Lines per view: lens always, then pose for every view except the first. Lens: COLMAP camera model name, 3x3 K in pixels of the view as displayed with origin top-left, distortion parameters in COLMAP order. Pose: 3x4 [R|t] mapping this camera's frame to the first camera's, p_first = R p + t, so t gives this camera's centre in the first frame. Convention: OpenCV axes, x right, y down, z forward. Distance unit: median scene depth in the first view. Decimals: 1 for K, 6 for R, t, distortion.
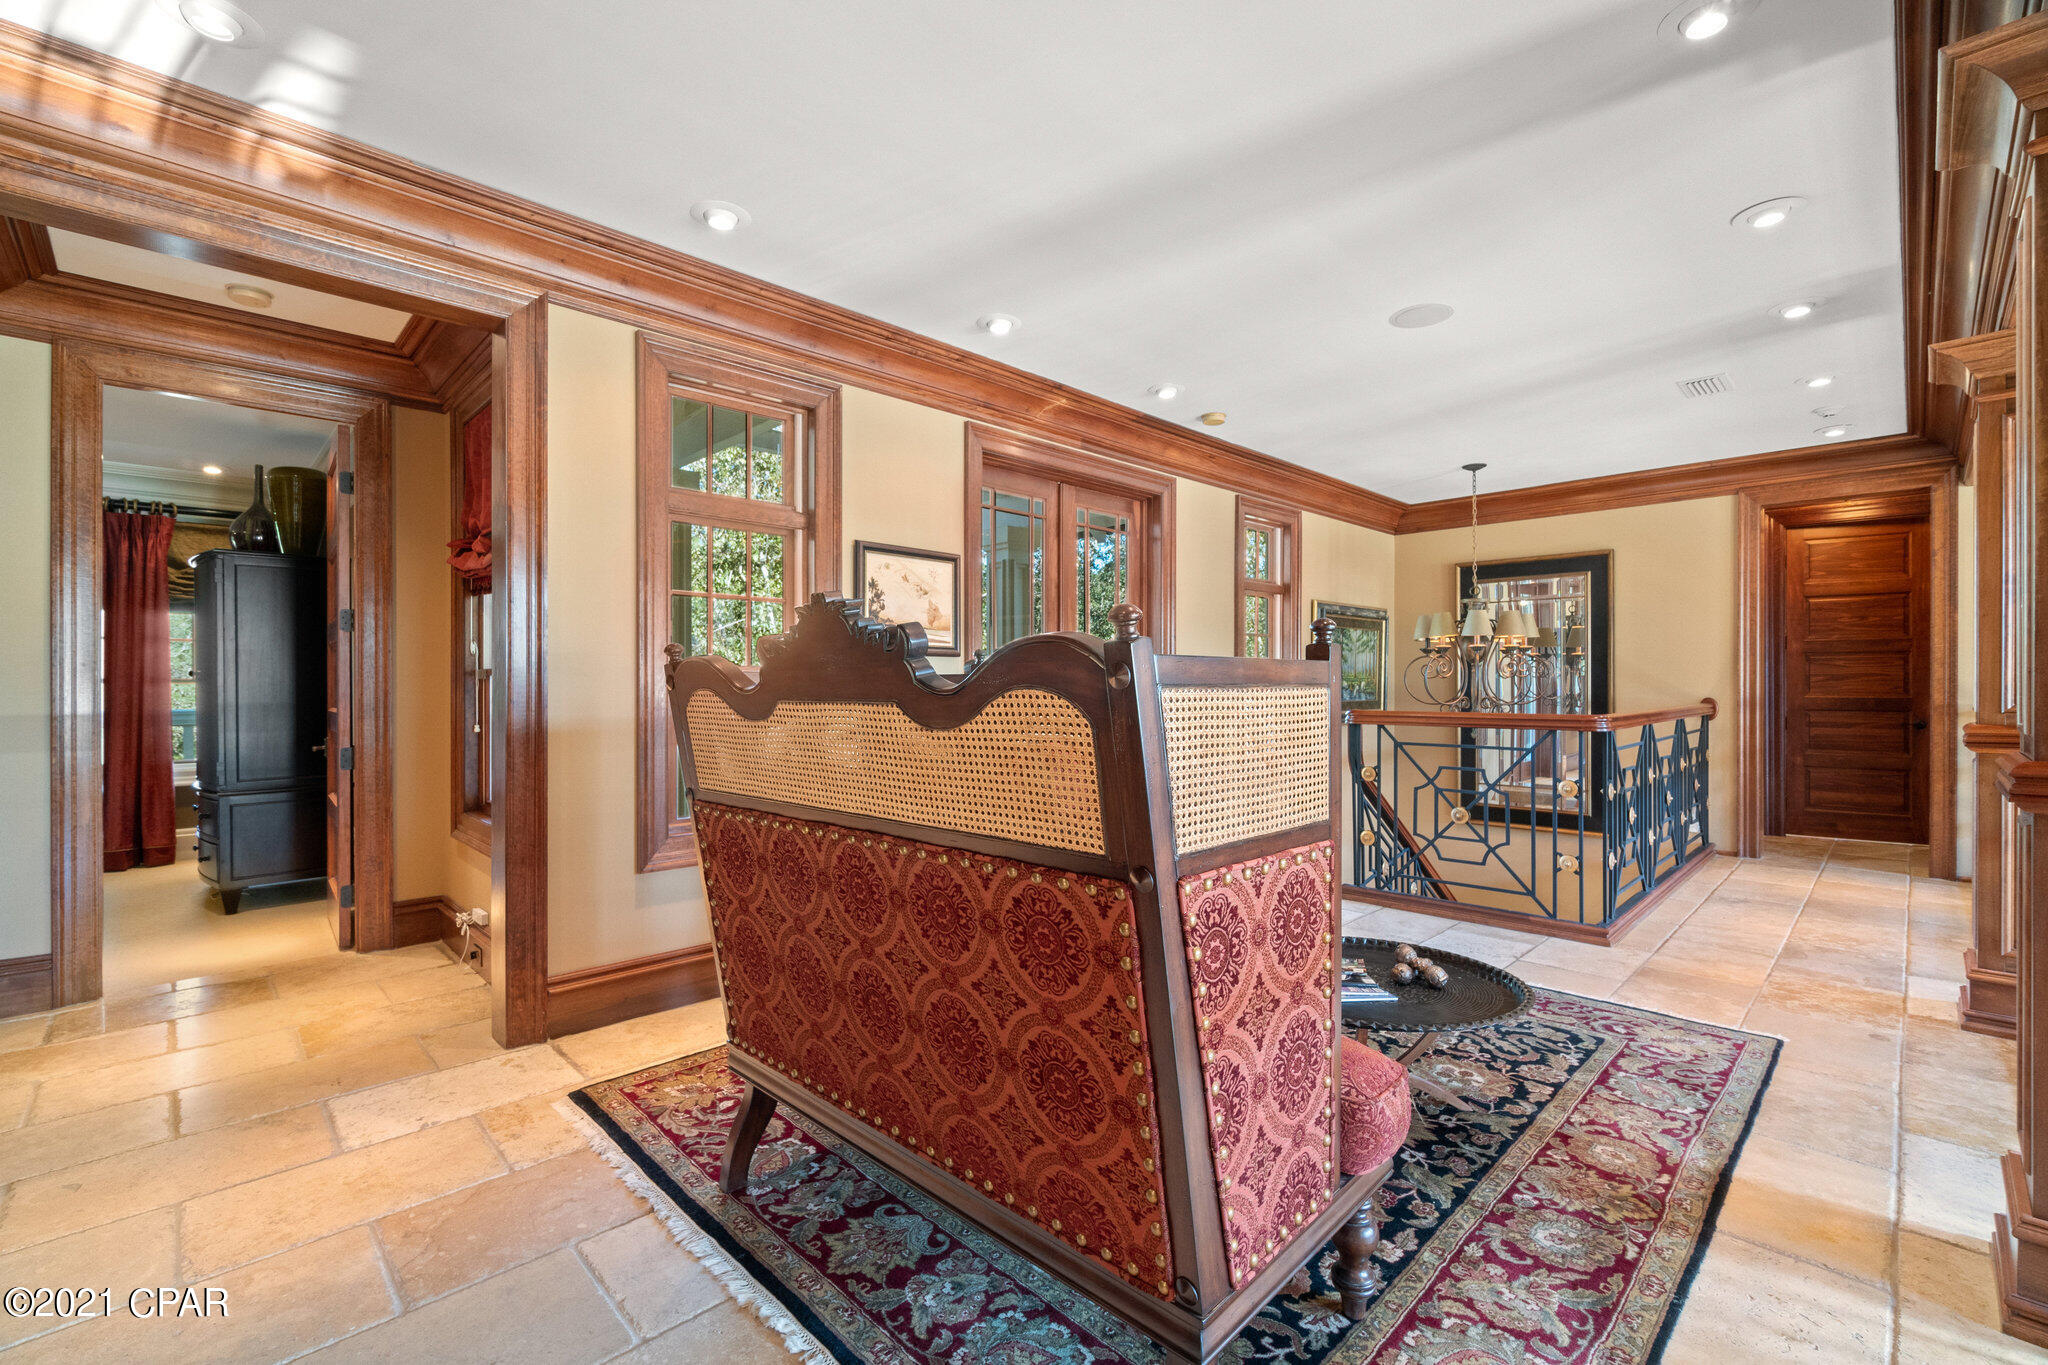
lens RADIAL K [[883.6, 0, 1031.5], [0, 883.6, 674.4], [0, 0, 1]] dist [0.000890, -0.000837]
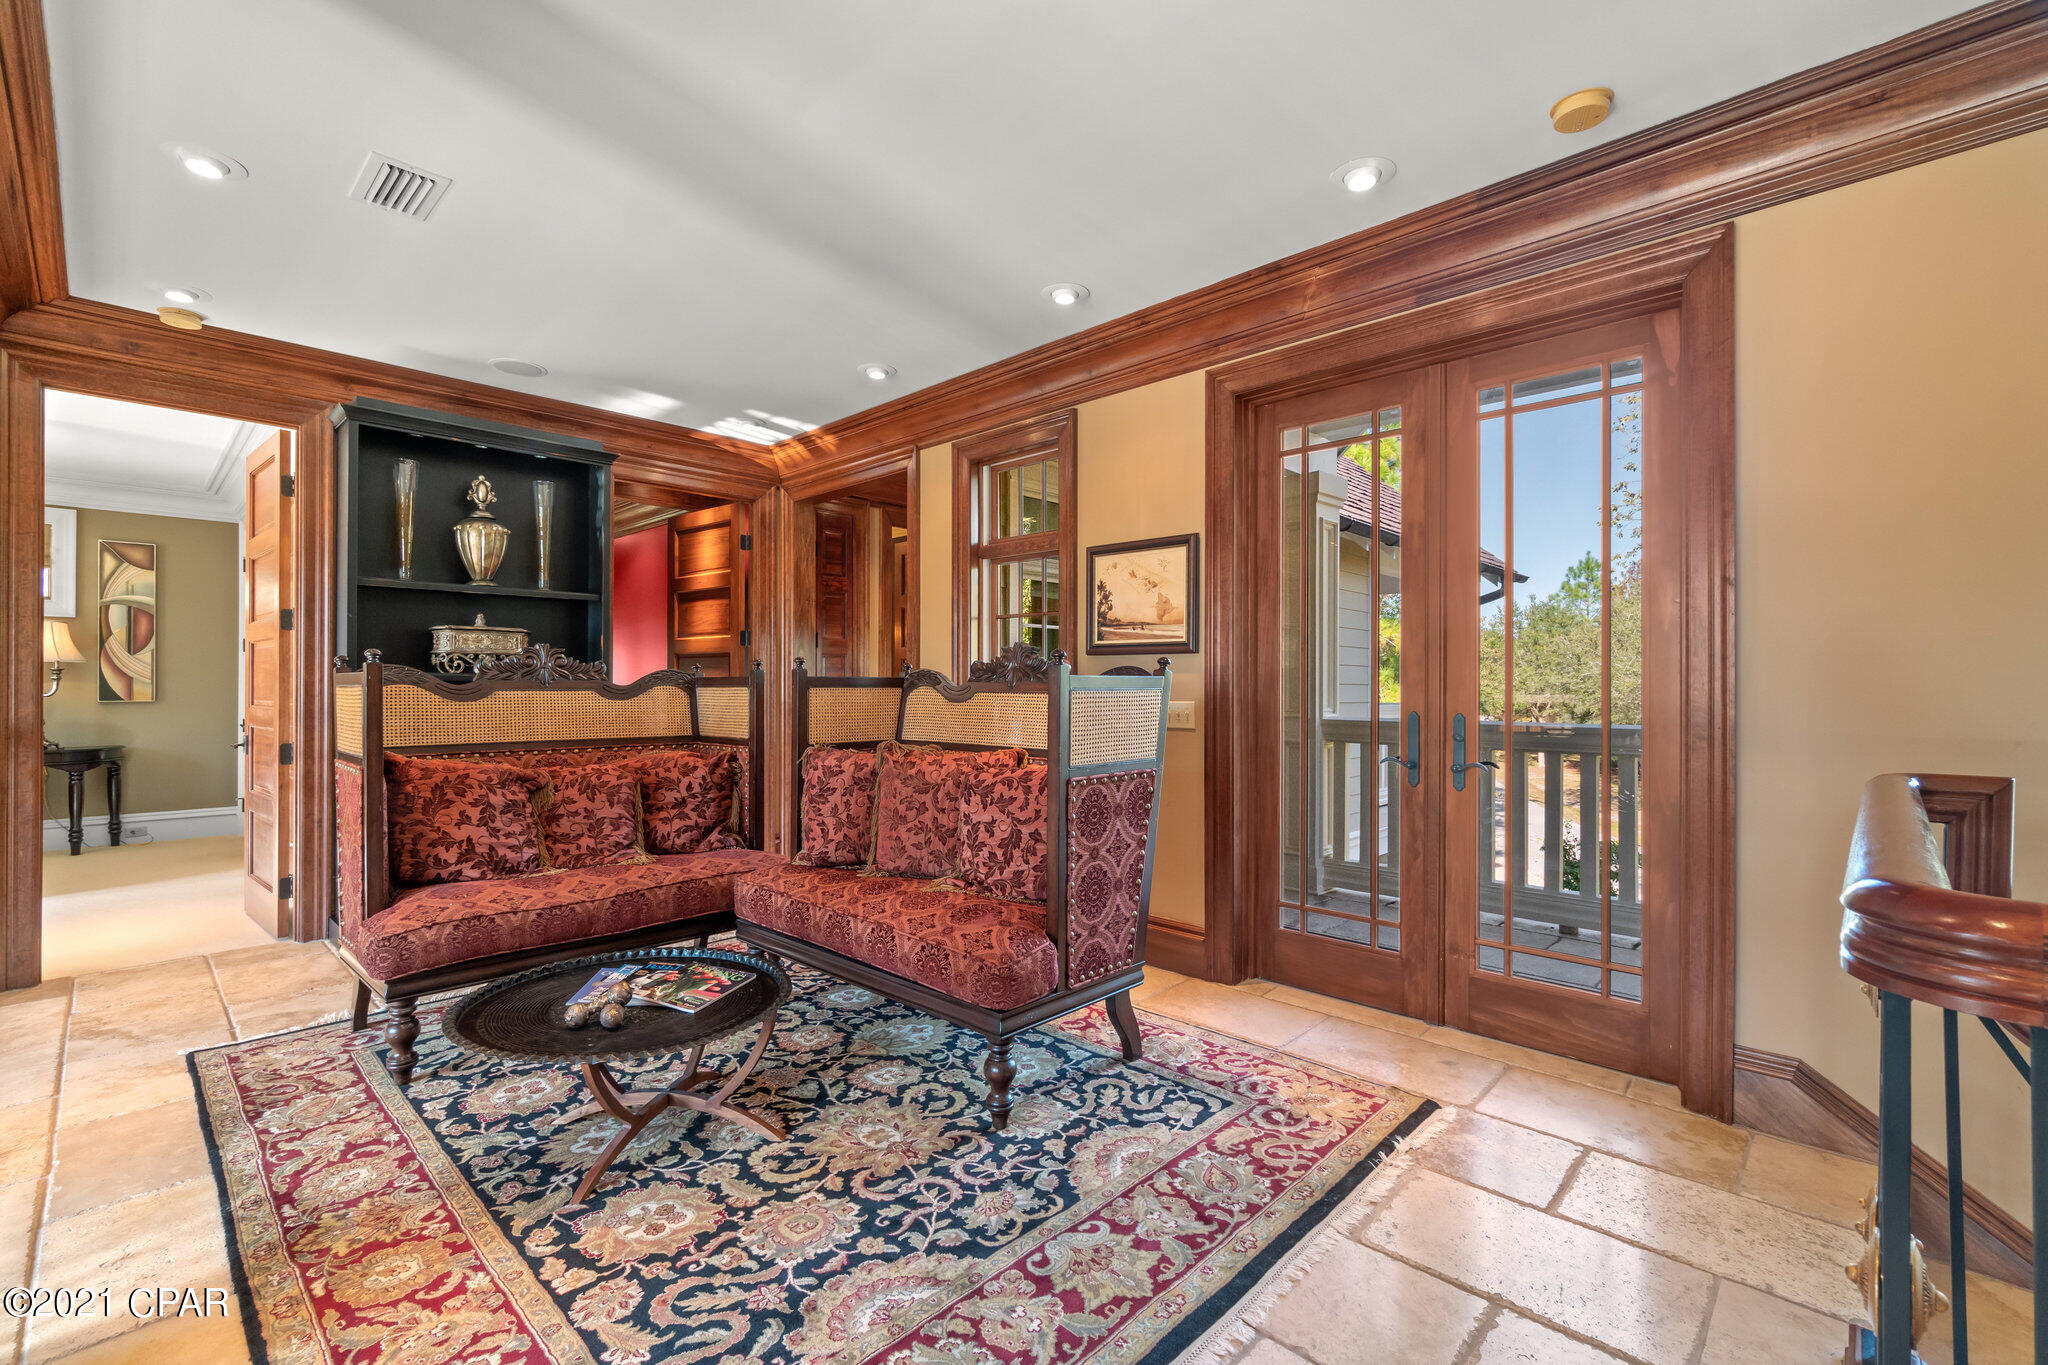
lens RADIAL K [[883.6, 0, 1029.4], [0, 883.6, 682.8], [0, 0, 1]] dist [0.000890, -0.000837]
pose [[0.023855, 0.005346, -0.999701, 1.186592], [0.009336, 0.999941, 0.005570, 0.004253], [0.999672, -0.009466, 0.023804, 1.258840]]
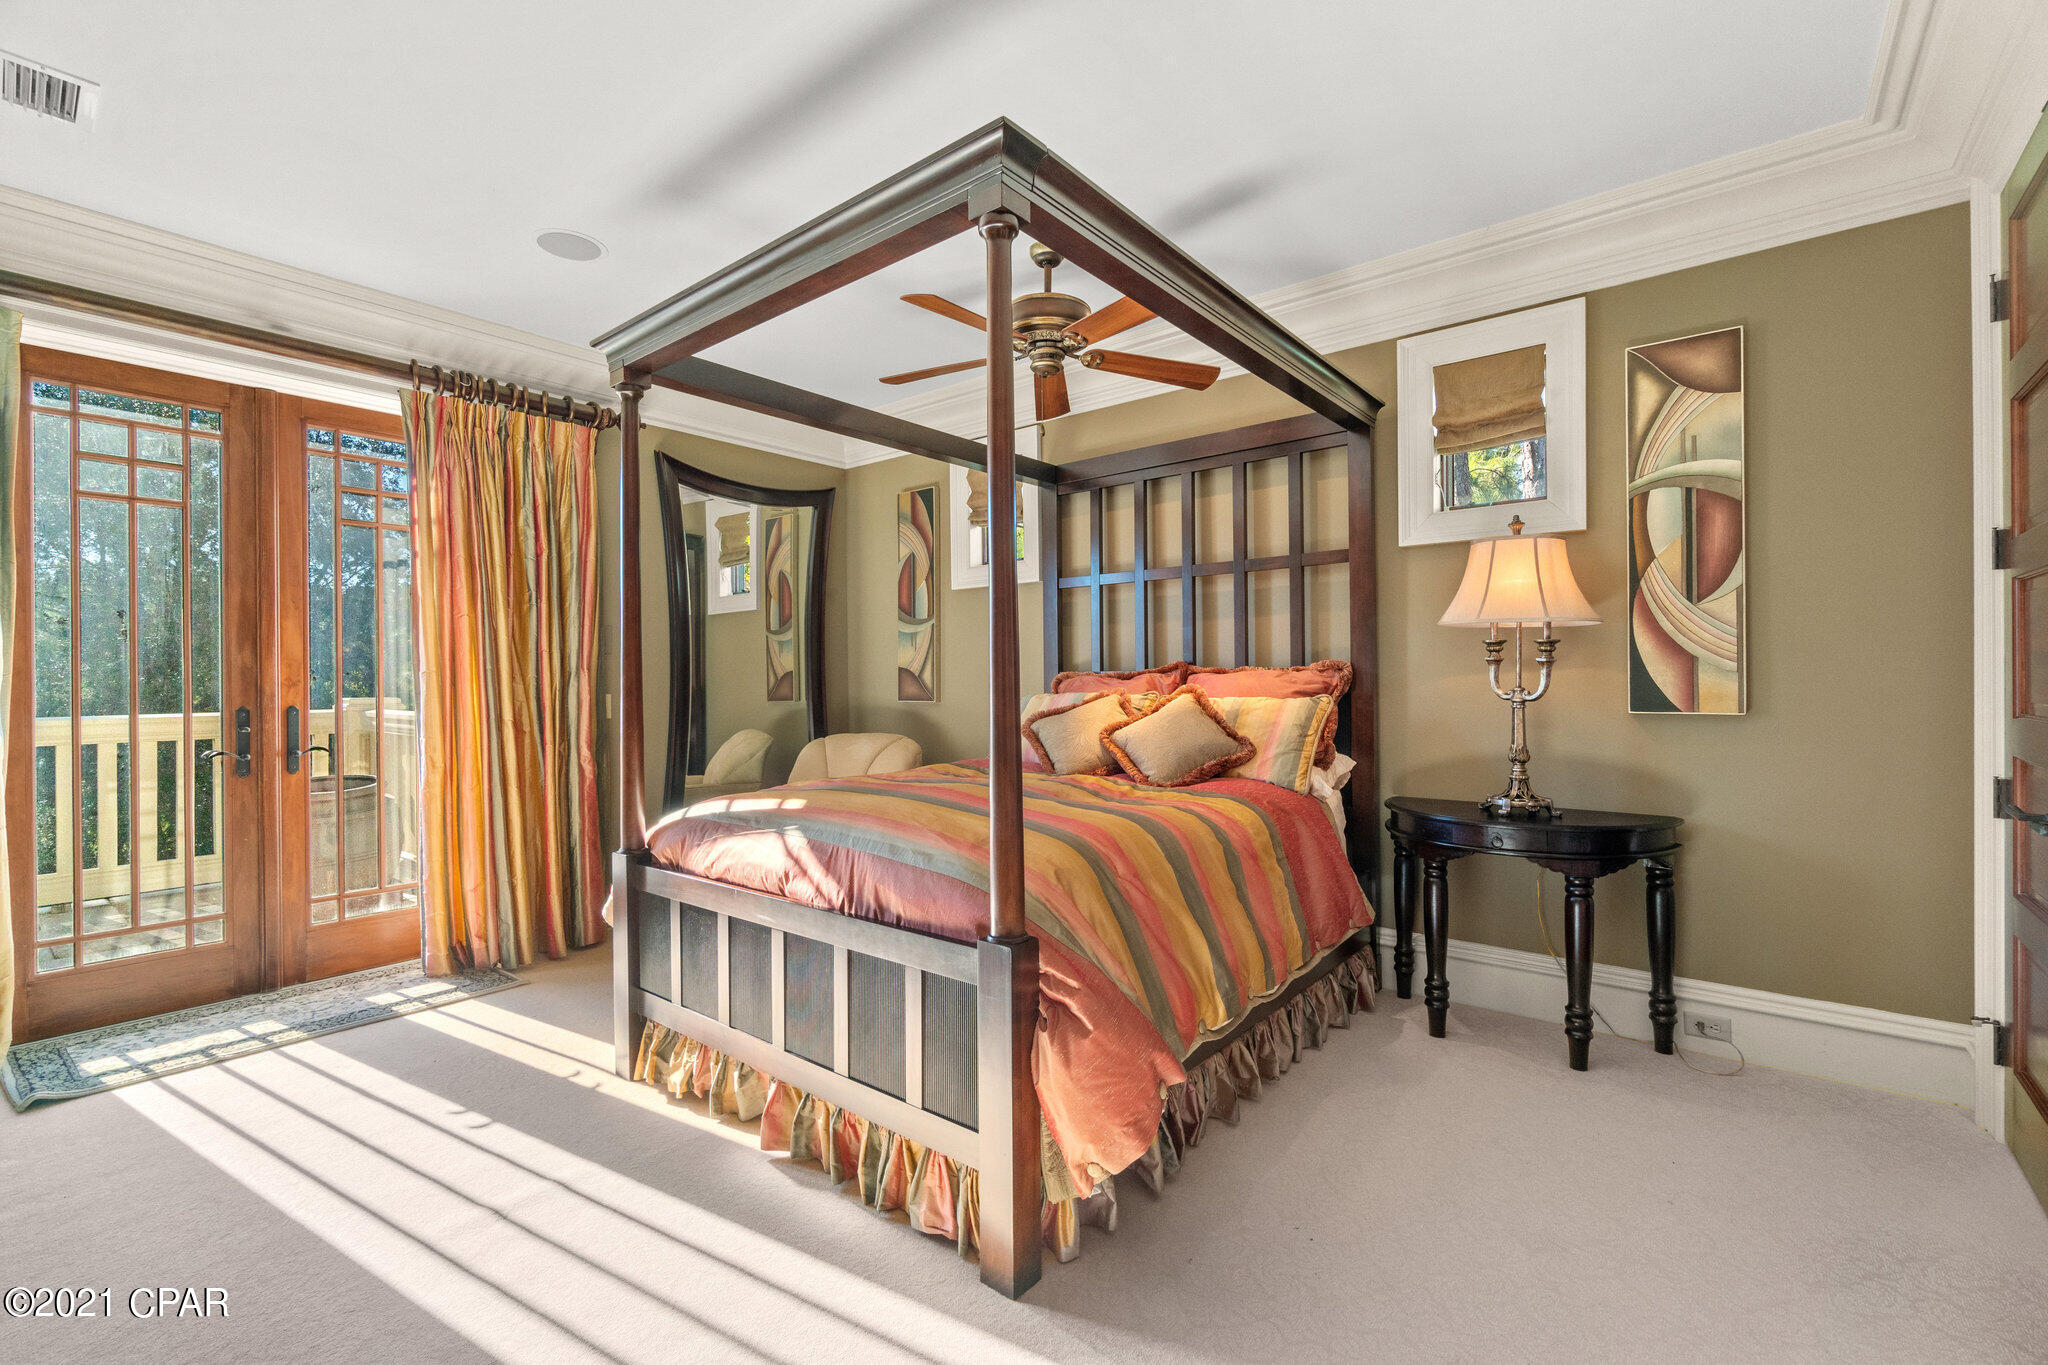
lens RADIAL K [[883.6, 0, 1030.1], [0, 883.6, 681.0], [0, 0, 1]] dist [0.000890, -0.000837]
pose [[-0.992179, 0.014471, -0.123983, 0.765771], [0.015810, 0.999827, -0.009824, 0.004526], [0.123820, -0.011707, -0.992236, 0.866189]]
